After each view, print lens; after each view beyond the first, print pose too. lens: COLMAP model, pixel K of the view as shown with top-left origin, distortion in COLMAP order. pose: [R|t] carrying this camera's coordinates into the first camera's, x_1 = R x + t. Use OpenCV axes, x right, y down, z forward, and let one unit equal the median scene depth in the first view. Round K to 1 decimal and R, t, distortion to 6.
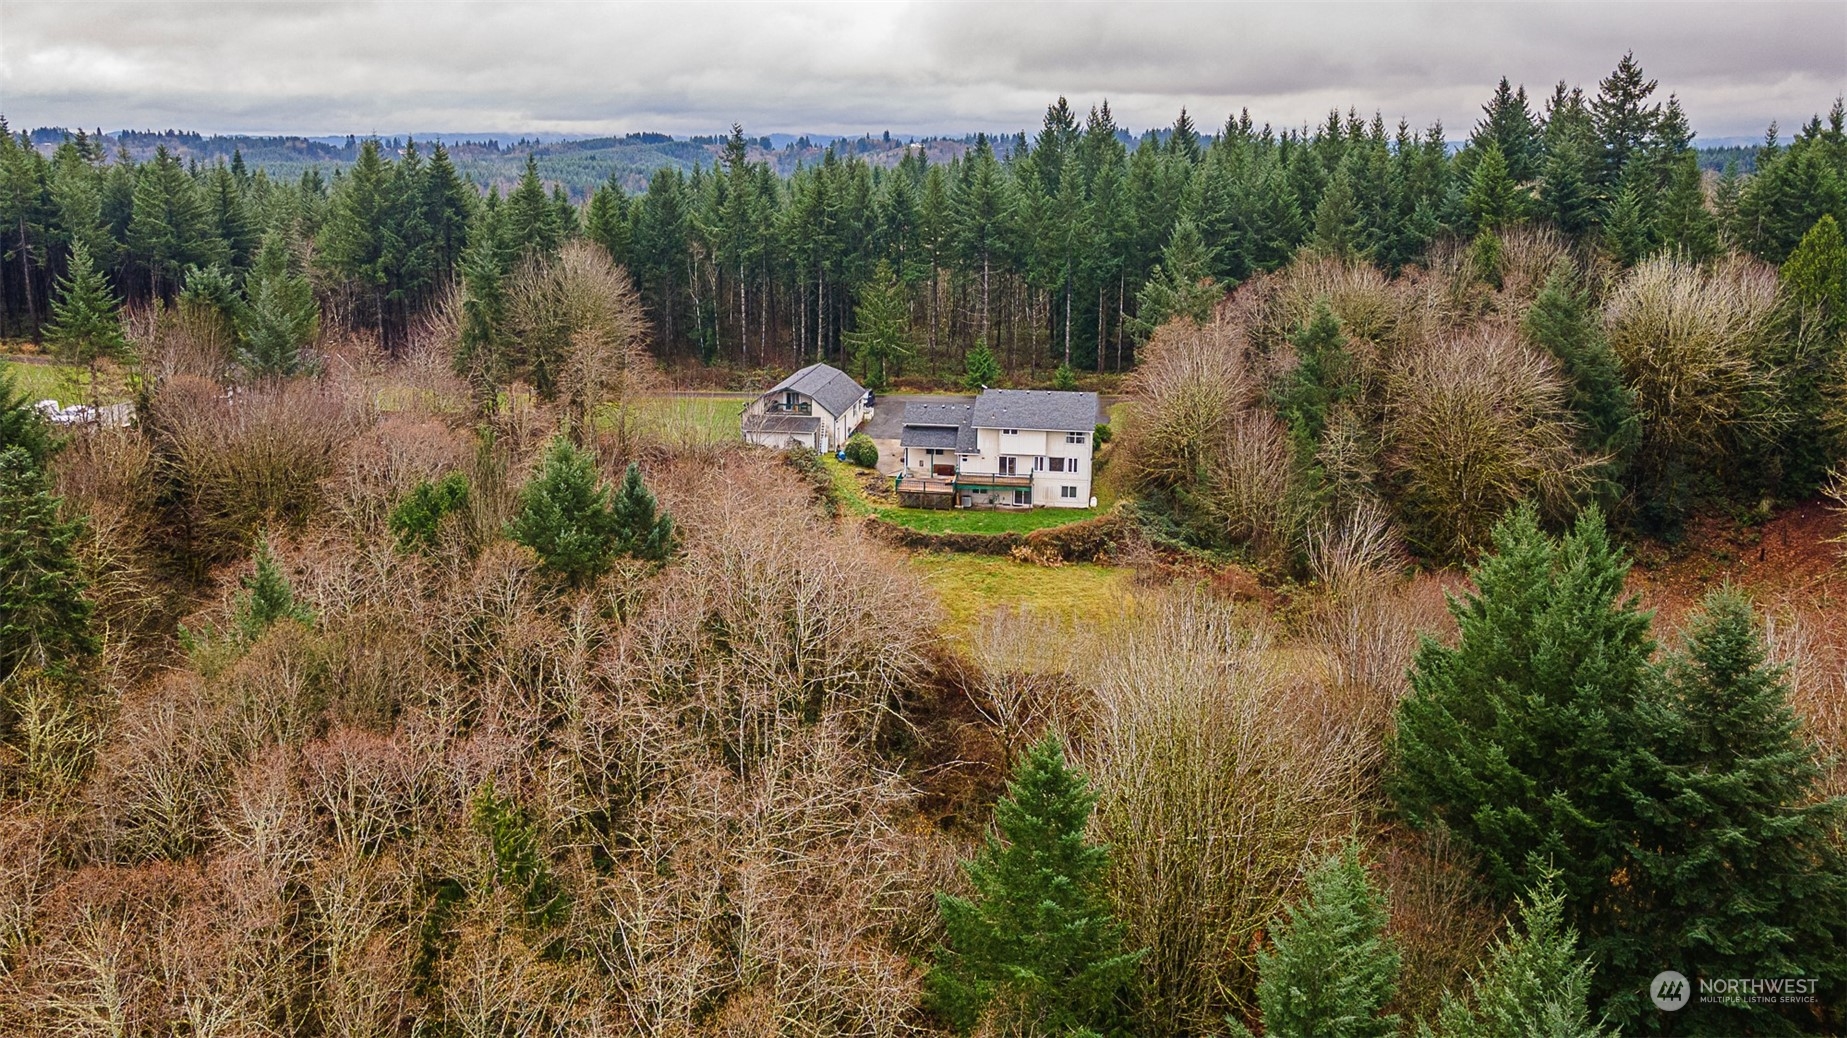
lens RADIAL K [[1371.6, 0, 923.5], [0, 1371.6, 519.0], [0, 0, 1]] dist [0.010934, 0.097431]
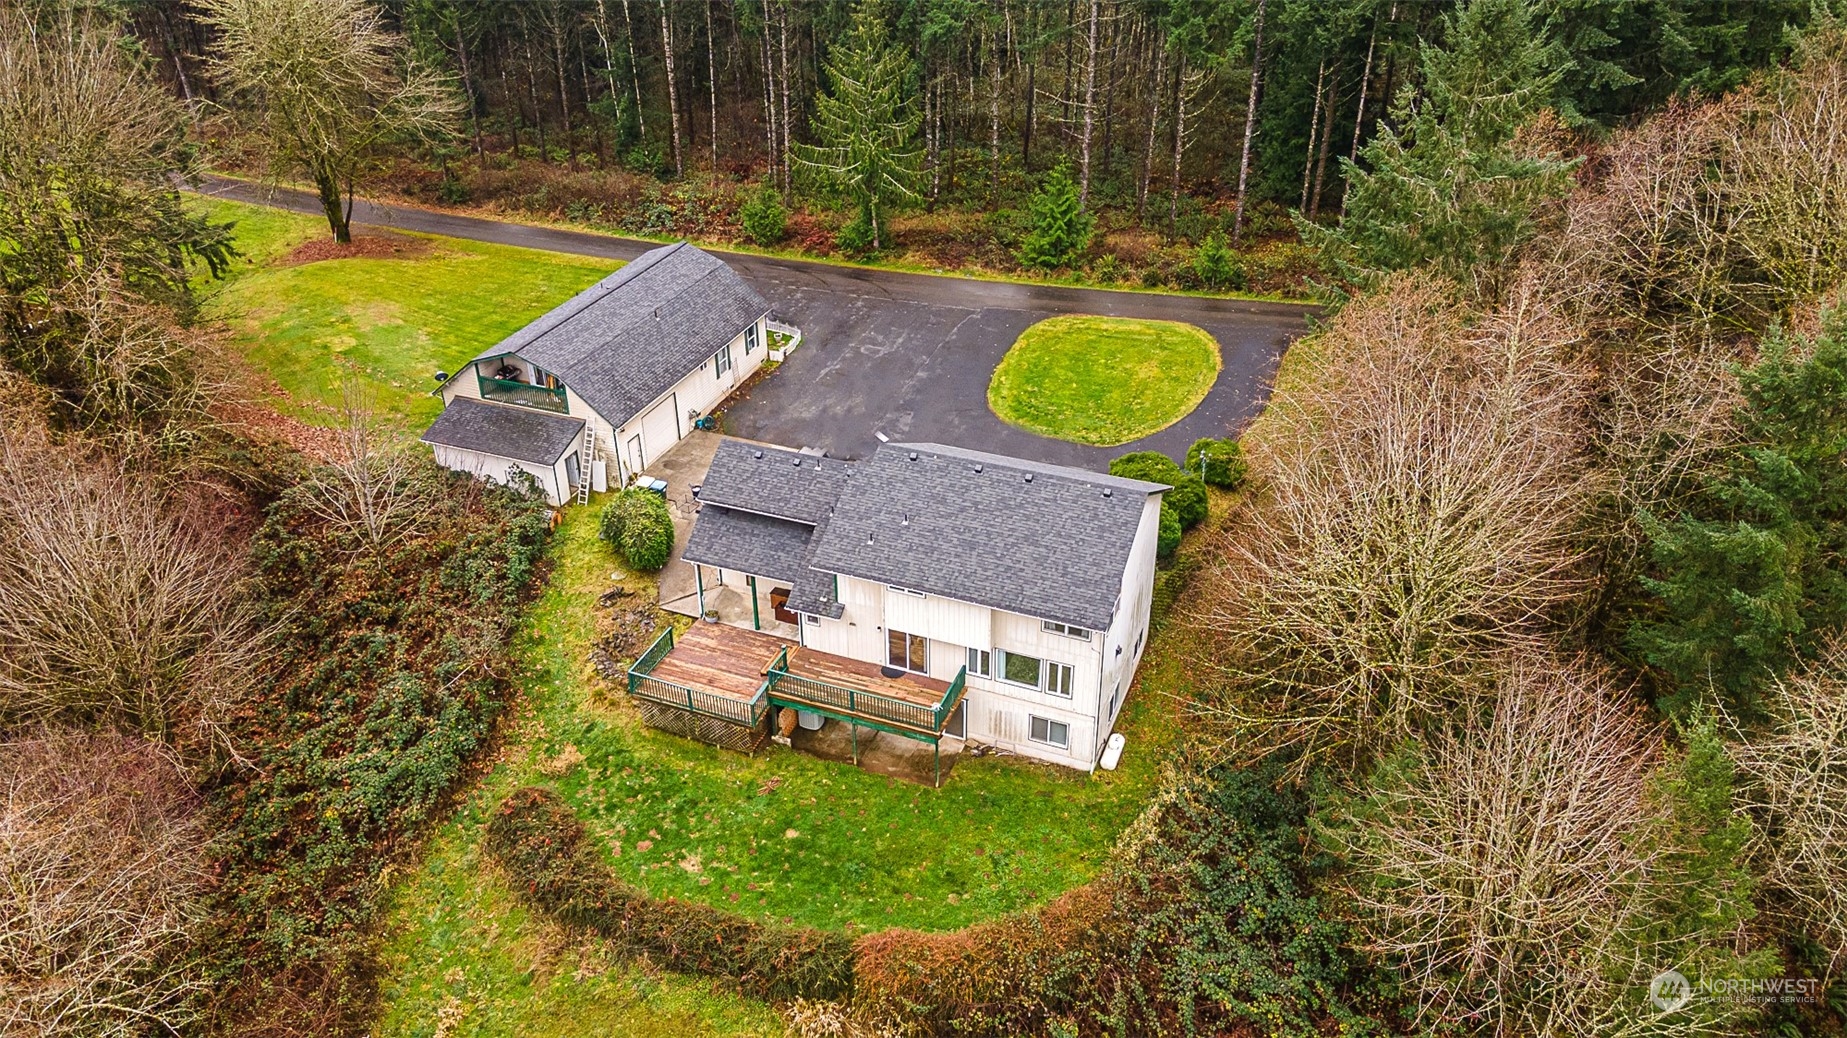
lens RADIAL K [[1371.6, 0, 923.5], [0, 1371.6, 519.0], [0, 0, 1]] dist [0.010934, 0.097431]
pose [[0.973009, 0.109981, -0.202873, 0.146008], [-0.049461, 0.958087, 0.282175, -0.194487], [0.225404, -0.264525, 0.937667, 0.626707]]
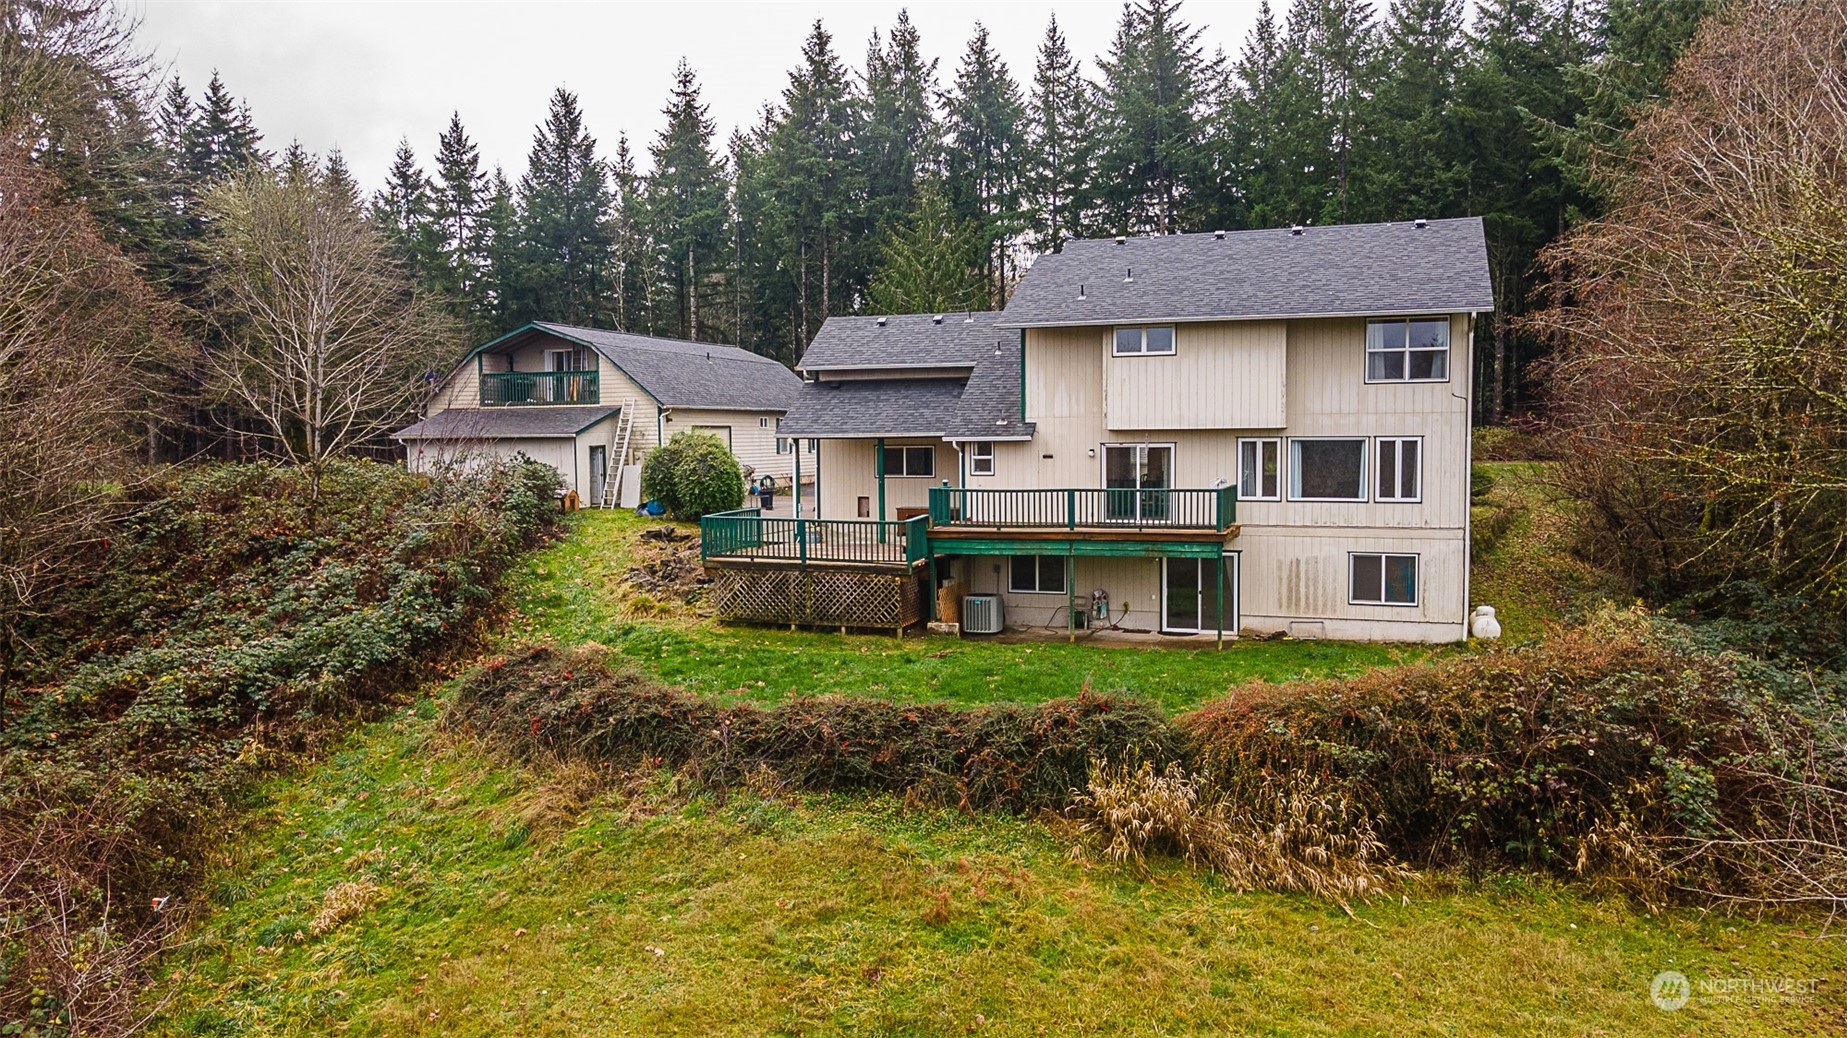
lens RADIAL K [[1371.6, 0, 923.5], [0, 1371.6, 519.0], [0, 0, 1]] dist [0.010934, 0.097431]
pose [[0.982788, -0.006754, -0.184611, 0.069578], [-0.030167, 0.980050, -0.196449, 0.022072], [0.182255, 0.198637, 0.962978, 0.740313]]
